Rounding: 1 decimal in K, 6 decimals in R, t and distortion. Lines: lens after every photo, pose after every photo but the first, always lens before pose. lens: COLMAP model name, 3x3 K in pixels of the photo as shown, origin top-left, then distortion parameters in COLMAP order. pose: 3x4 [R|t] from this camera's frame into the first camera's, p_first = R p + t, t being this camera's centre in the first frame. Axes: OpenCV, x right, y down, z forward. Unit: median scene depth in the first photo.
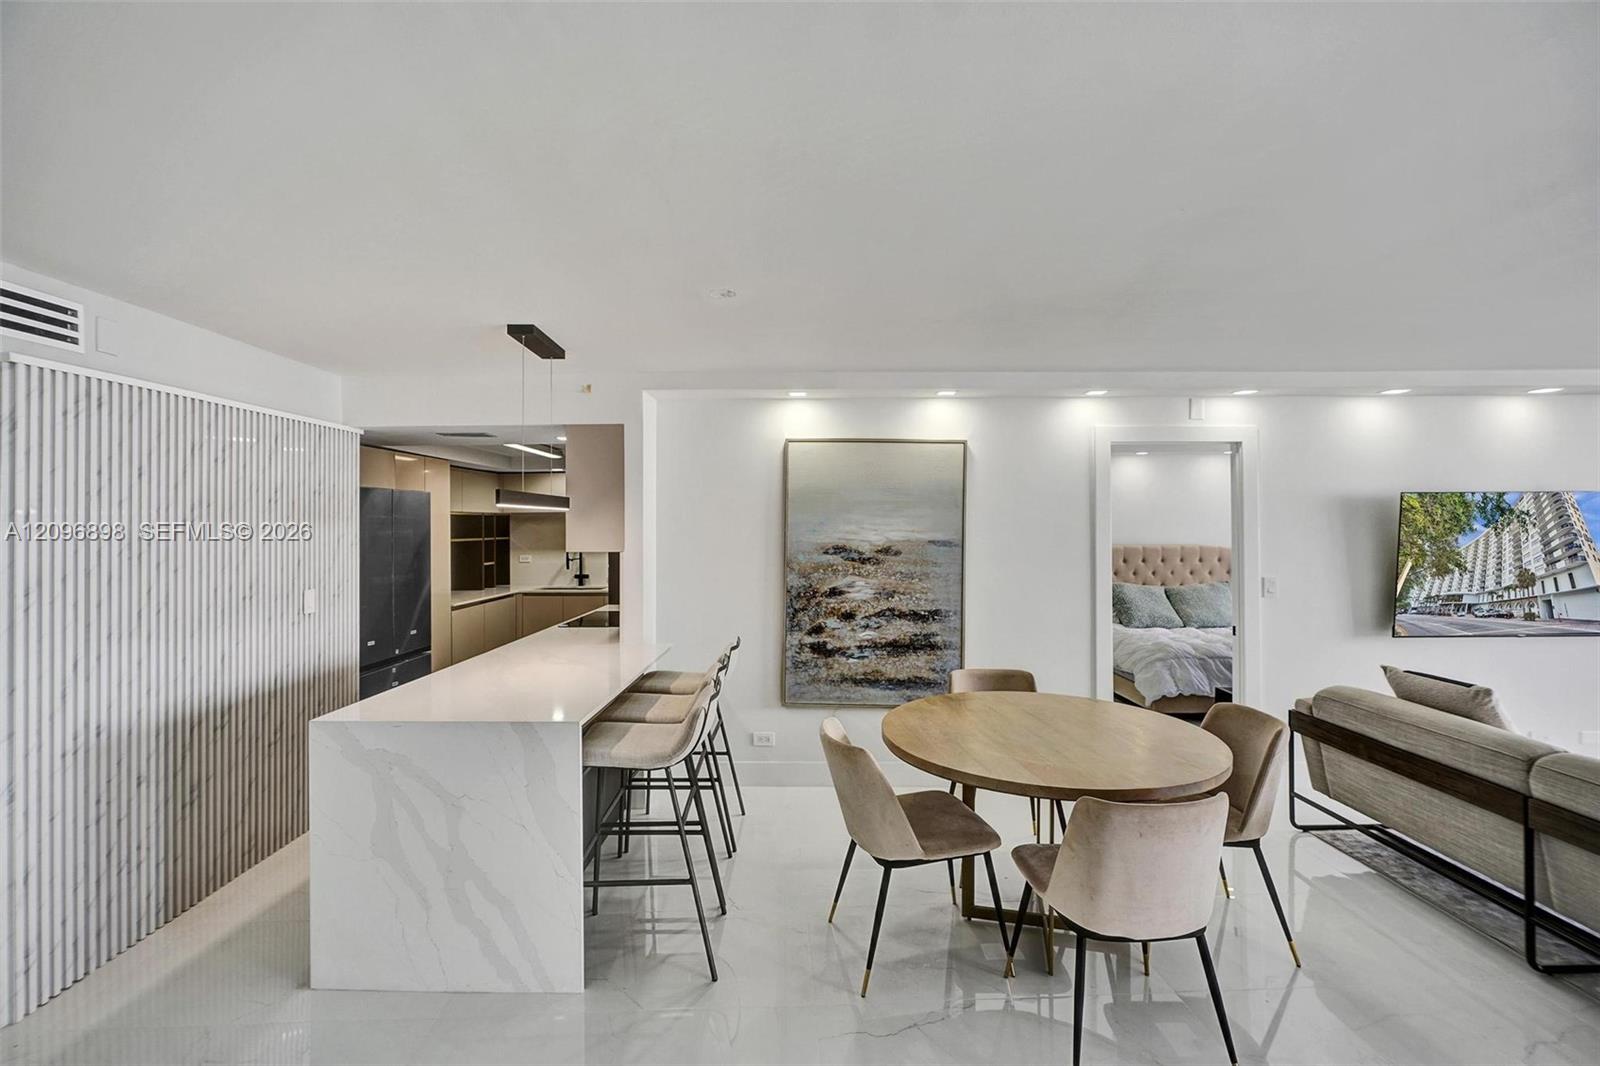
lens RADIAL K [[720.0, 0, 800.2], [0, 720.0, 511.3], [0, 0, 1]] dist [-0.012847, 0.006191]
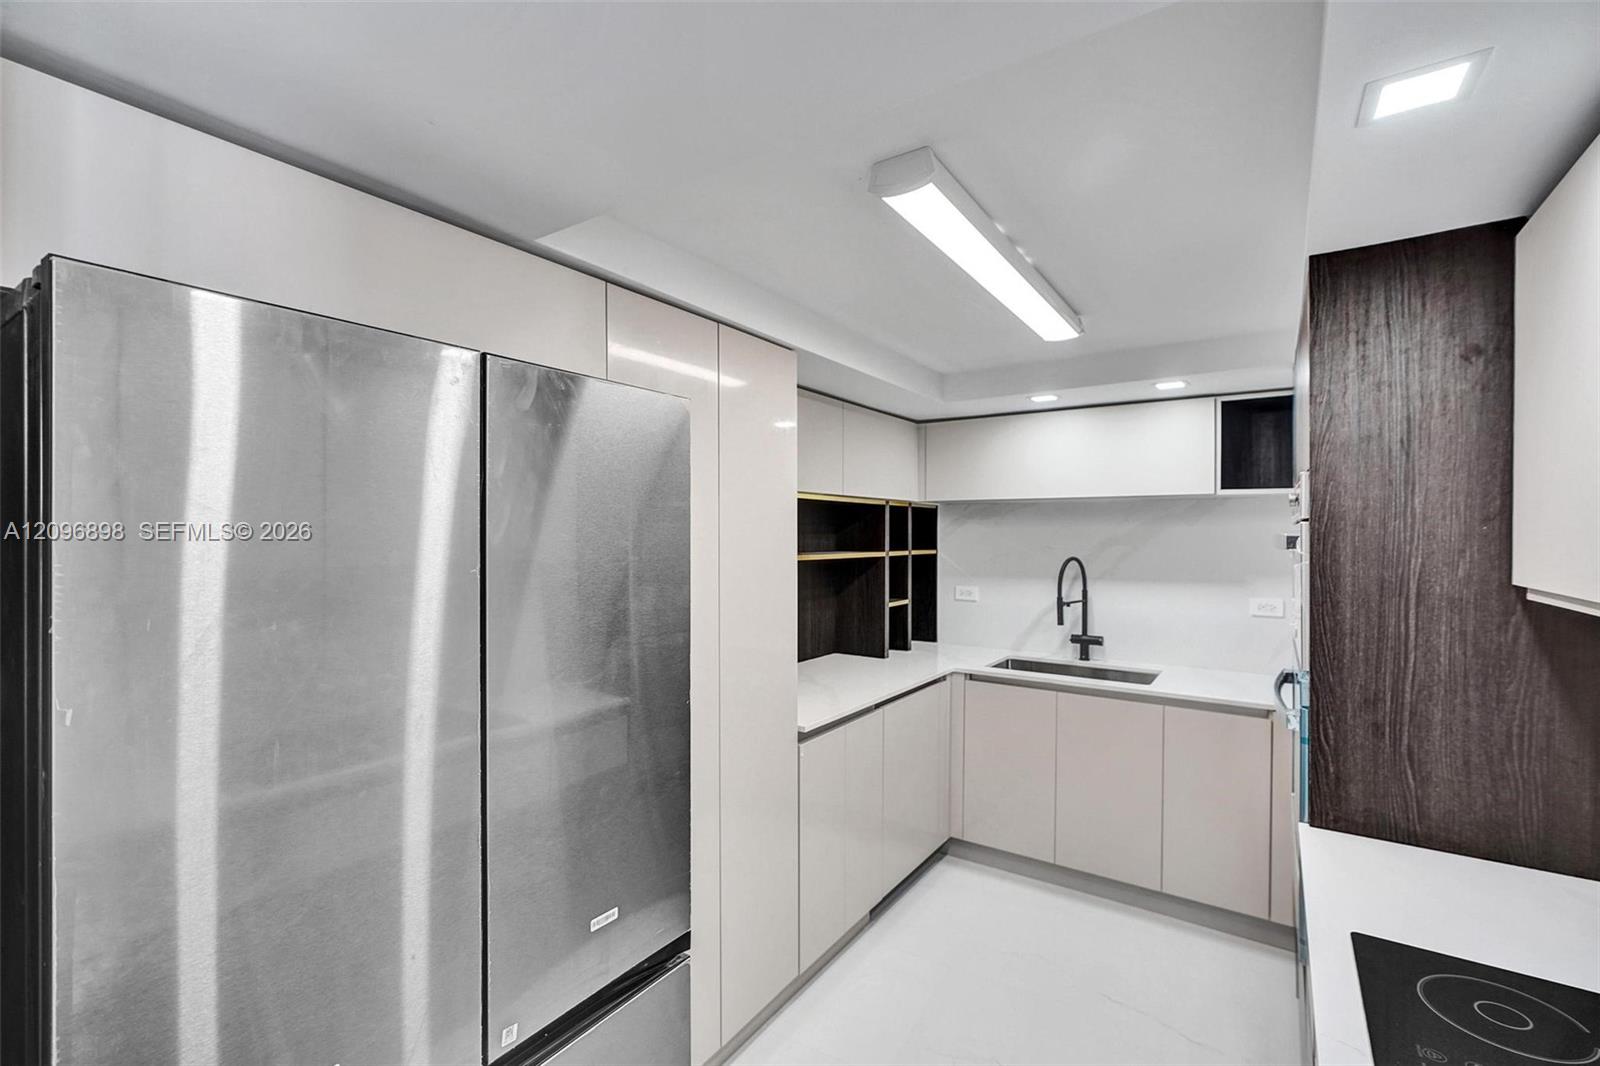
lens RADIAL K [[720.0, 0, 784.6], [0, 720.0, 532.3], [0, 0, 1]] dist [-0.012847, 0.006191]
pose [[0.835747, 0.009163, -0.549038, -0.392980], [0.001043, 0.999832, 0.018274, 0.025136], [0.549113, -0.015845, 0.835598, 0.942825]]
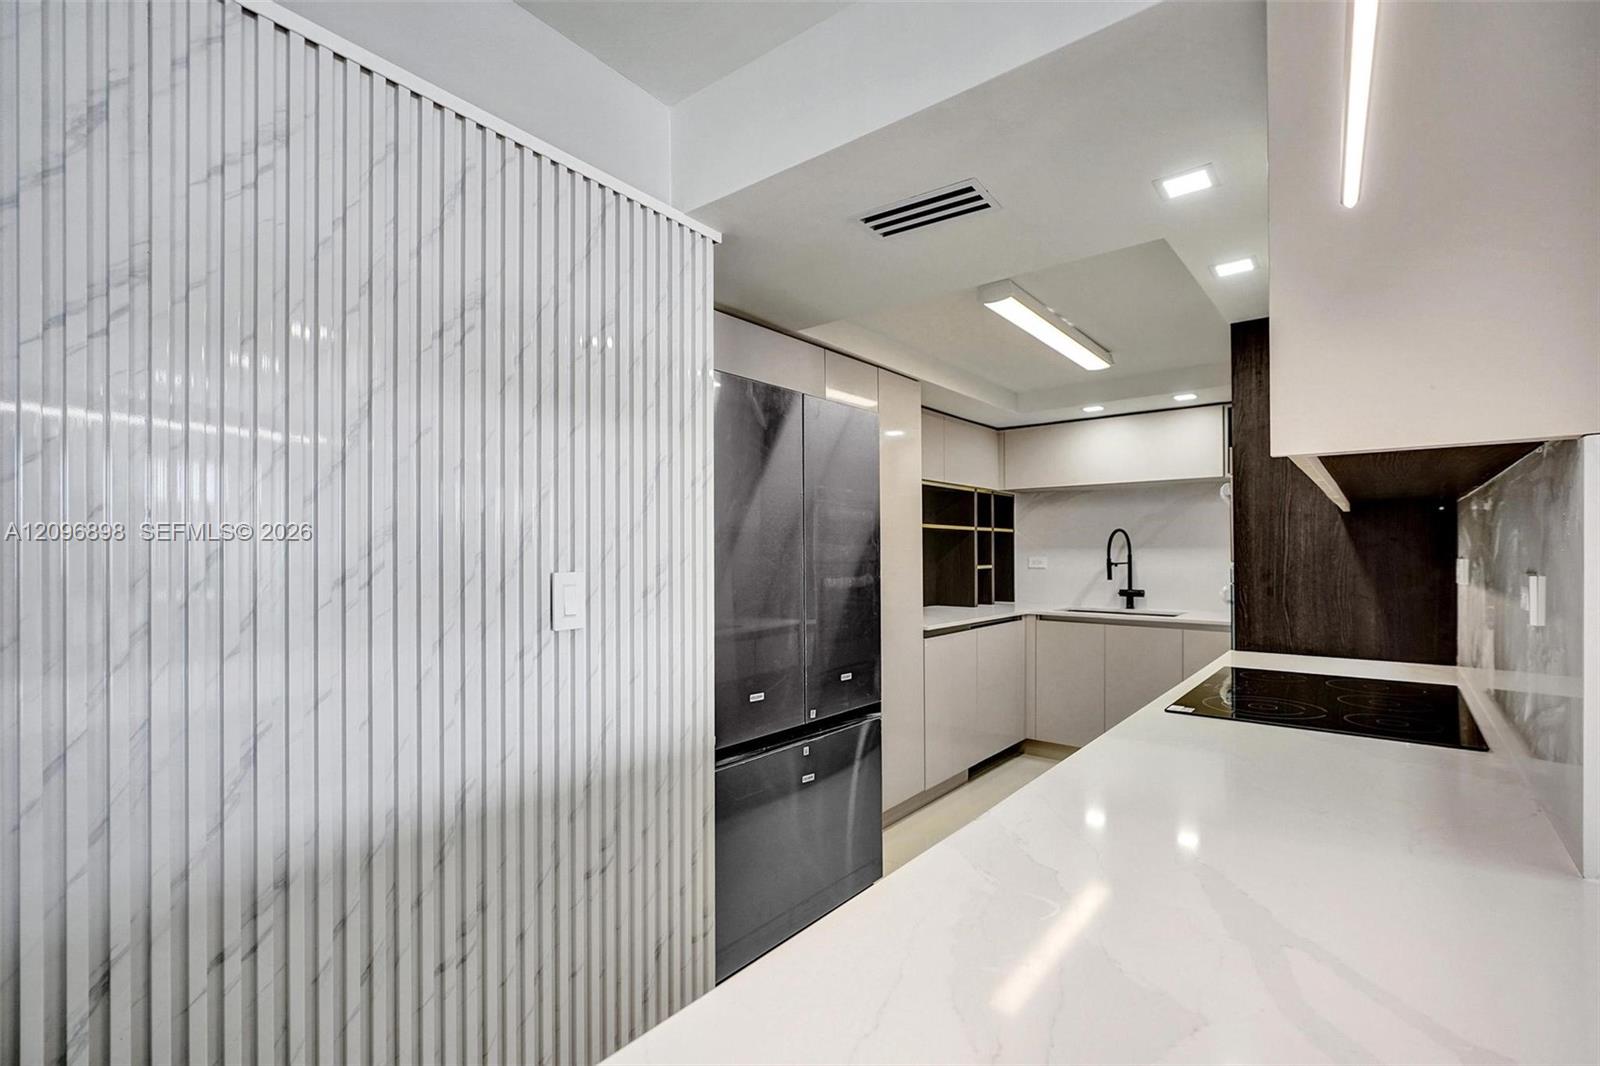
lens RADIAL K [[720.0, 0, 793.8], [0, 720.0, 548.4], [0, 0, 1]] dist [-0.012847, 0.006191]
pose [[0.784725, 0.001448, -0.619842, -0.281516], [0.008813, 0.999870, 0.013493, 0.078759], [0.619781, -0.016051, 0.784610, 0.652916]]
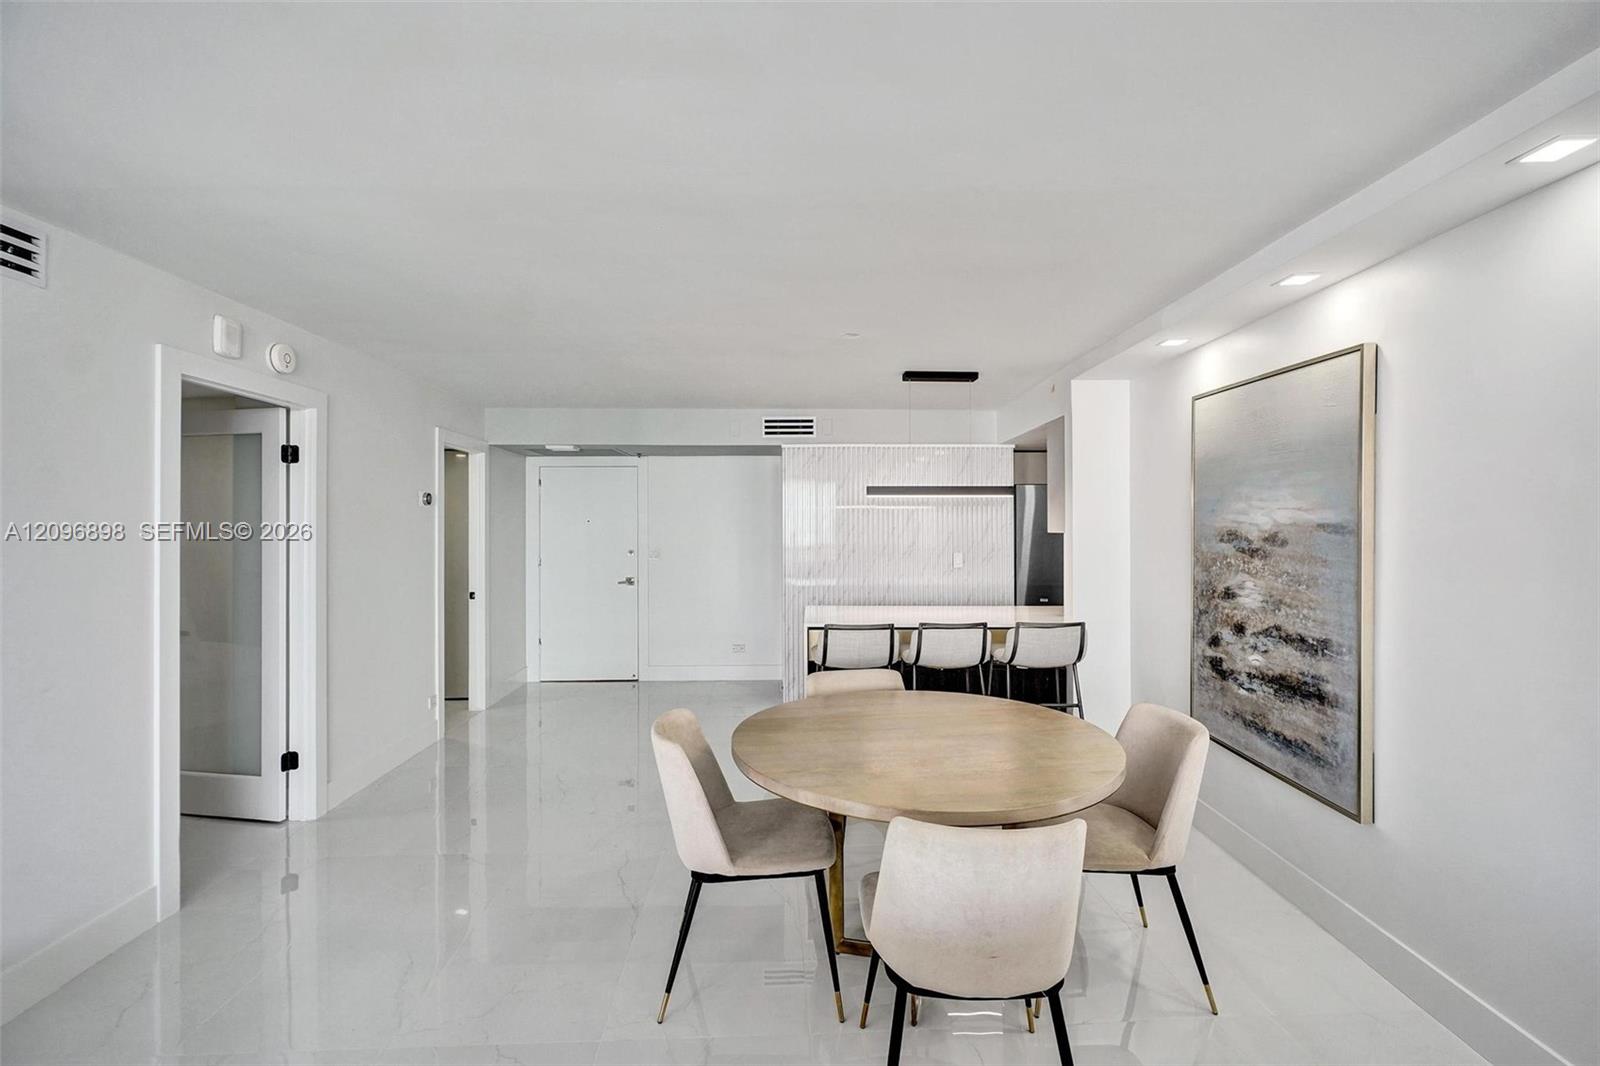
lens RADIAL K [[720.0, 0, 774.3], [0, 720.0, 518.5], [0, 0, 1]] dist [-0.012847, 0.006191]
pose [[-0.036084, -0.008828, -0.999310, 0.800551], [0.022348, 0.999704, -0.009638, 0.032169], [0.999099, -0.022681, -0.035876, 0.564430]]
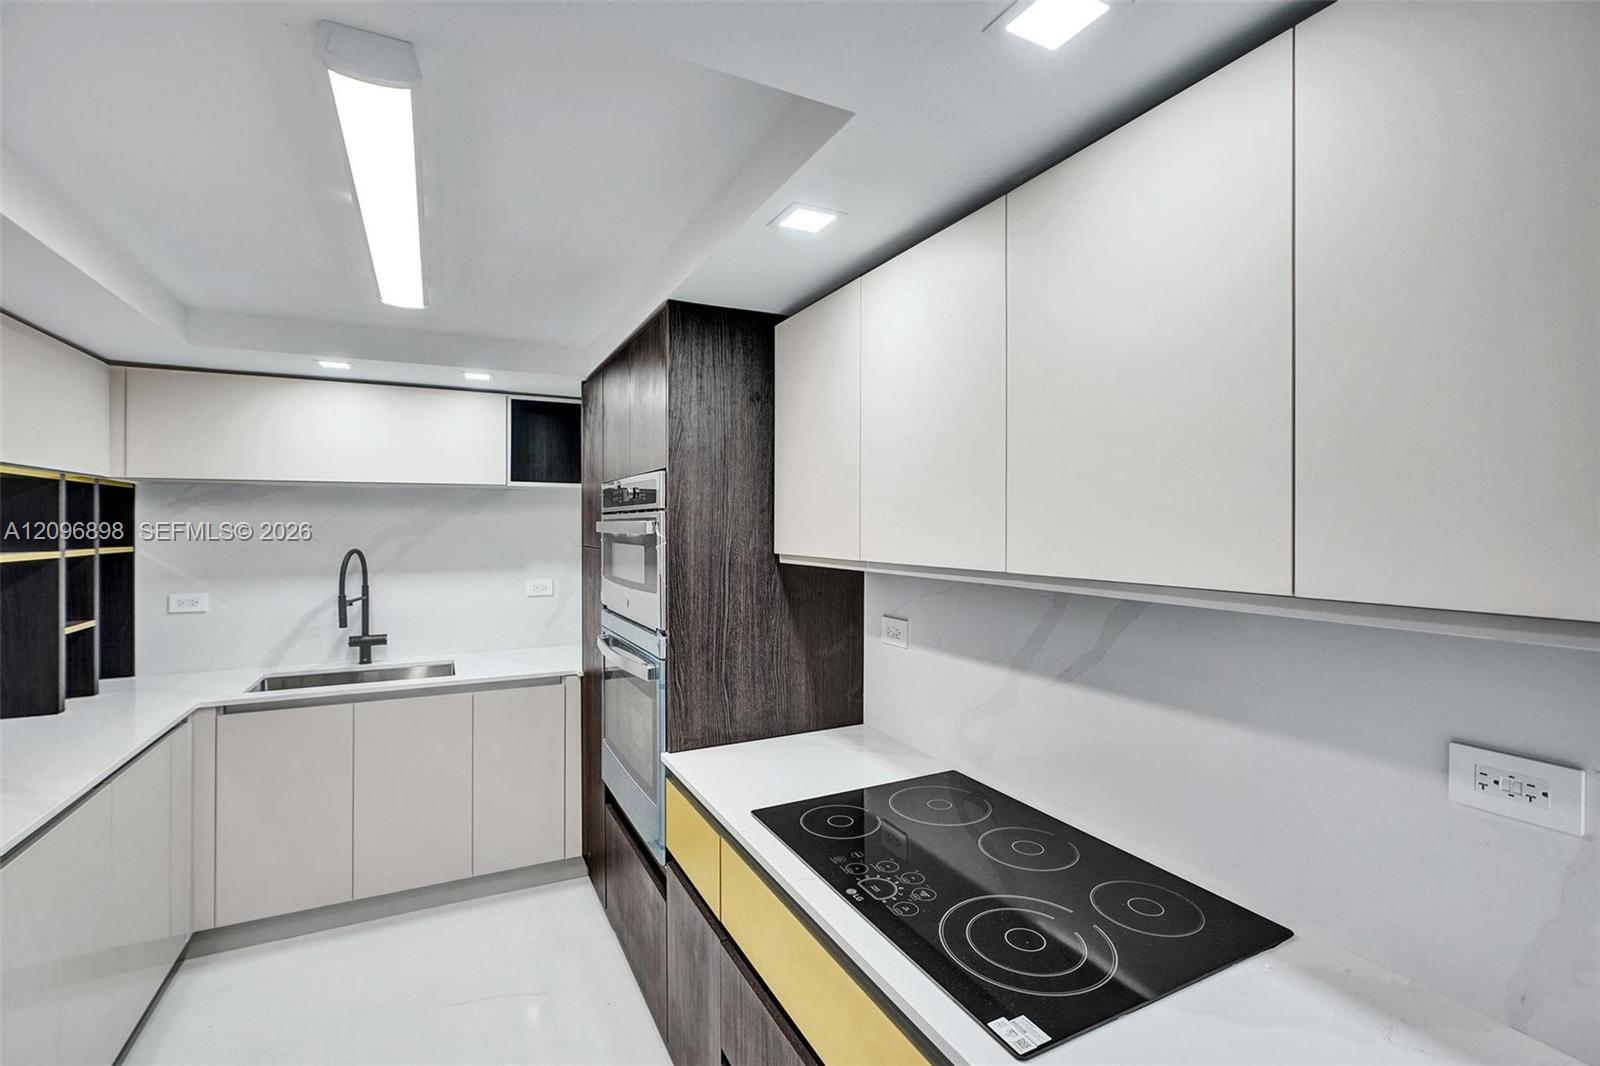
lens RADIAL K [[720.0, 0, 807.8], [0, 720.0, 524.4], [0, 0, 1]] dist [-0.012847, 0.006191]
pose [[0.879060, 0.005630, 0.476679, -0.509620], [-0.012975, 0.999842, 0.012118, 0.028475], [-0.476535, -0.016838, 0.878994, 0.947203]]
